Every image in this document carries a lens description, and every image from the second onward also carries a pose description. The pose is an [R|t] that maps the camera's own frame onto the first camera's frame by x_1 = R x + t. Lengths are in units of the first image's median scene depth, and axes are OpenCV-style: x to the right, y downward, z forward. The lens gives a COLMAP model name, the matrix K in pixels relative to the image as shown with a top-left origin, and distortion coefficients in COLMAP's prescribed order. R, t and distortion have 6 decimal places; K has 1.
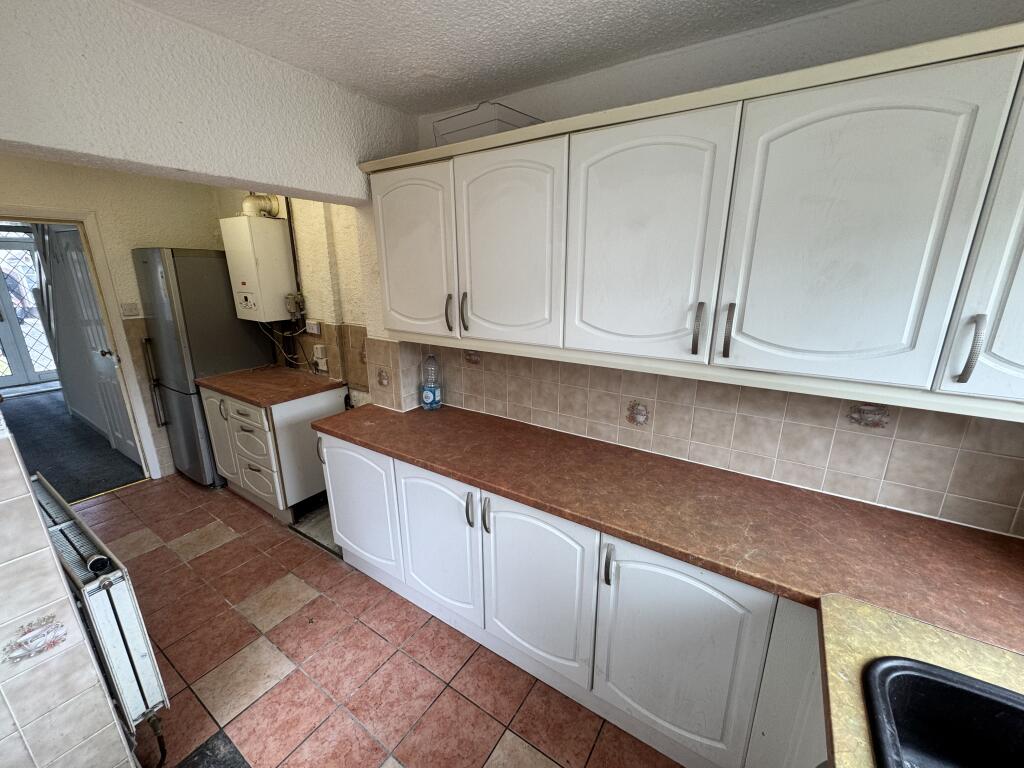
lens RADIAL K [[409.3, 0, 515.2], [0, 409.3, 383.6], [0, 0, 1]] dist [-0.000050, -0.000070]
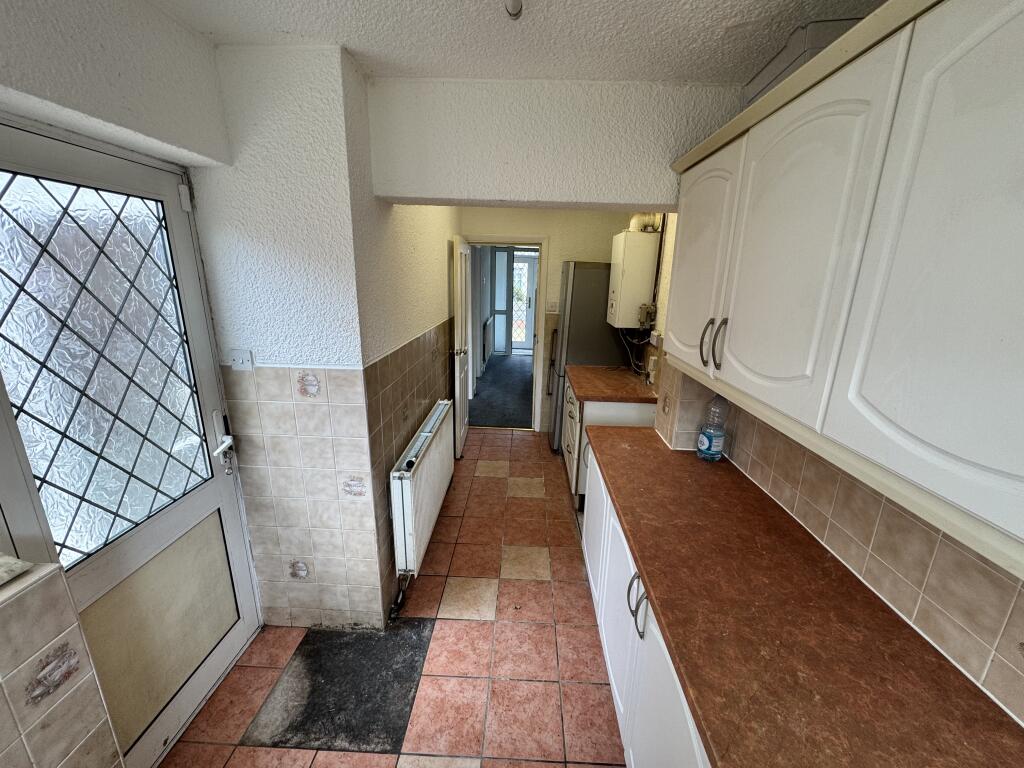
lens RADIAL K [[409.3, 0, 512.2], [0, 409.3, 383.9], [0, 0, 1]] dist [-0.000050, -0.000070]
pose [[0.518476, 0.234876, -0.822202, 0.261351], [-0.257266, 0.959833, 0.111962, -0.082894], [0.815473, 0.153475, 0.558076, 0.269576]]
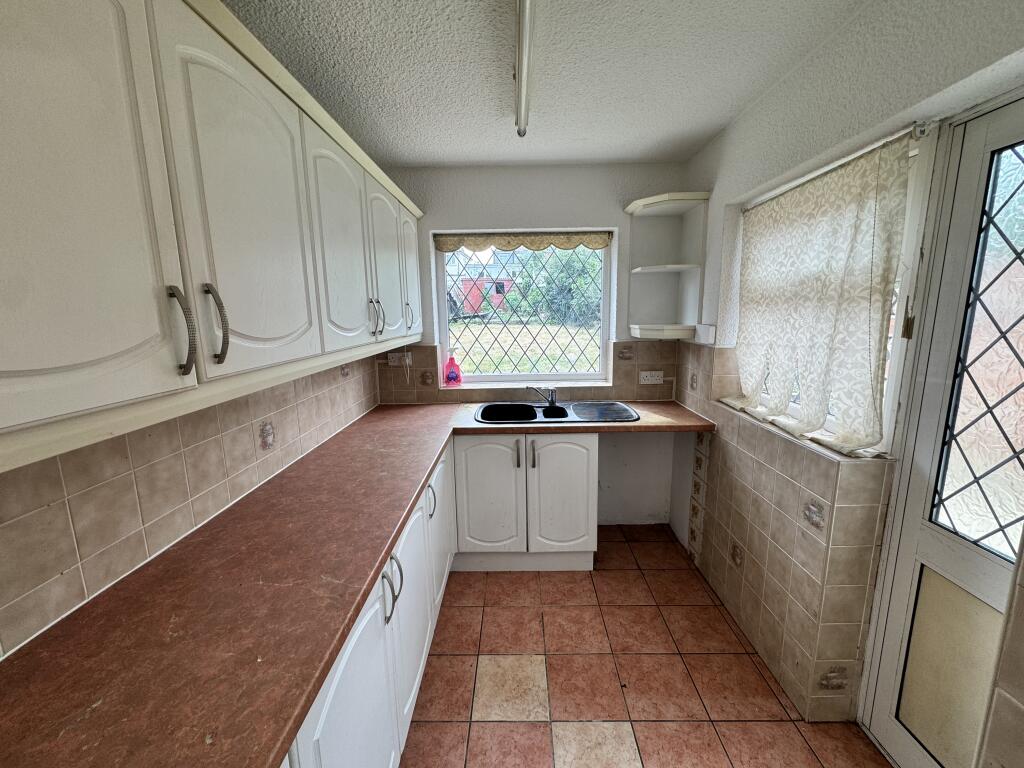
lens RADIAL K [[409.3, 0, 512.1], [0, 409.3, 382.4], [0, 0, 1]] dist [-0.000050, -0.000070]
pose [[-0.536901, -0.133963, 0.832941, -0.626627], [0.248807, 0.918256, 0.308062, -0.153779], [-0.806122, 0.372640, -0.459682, 0.848685]]
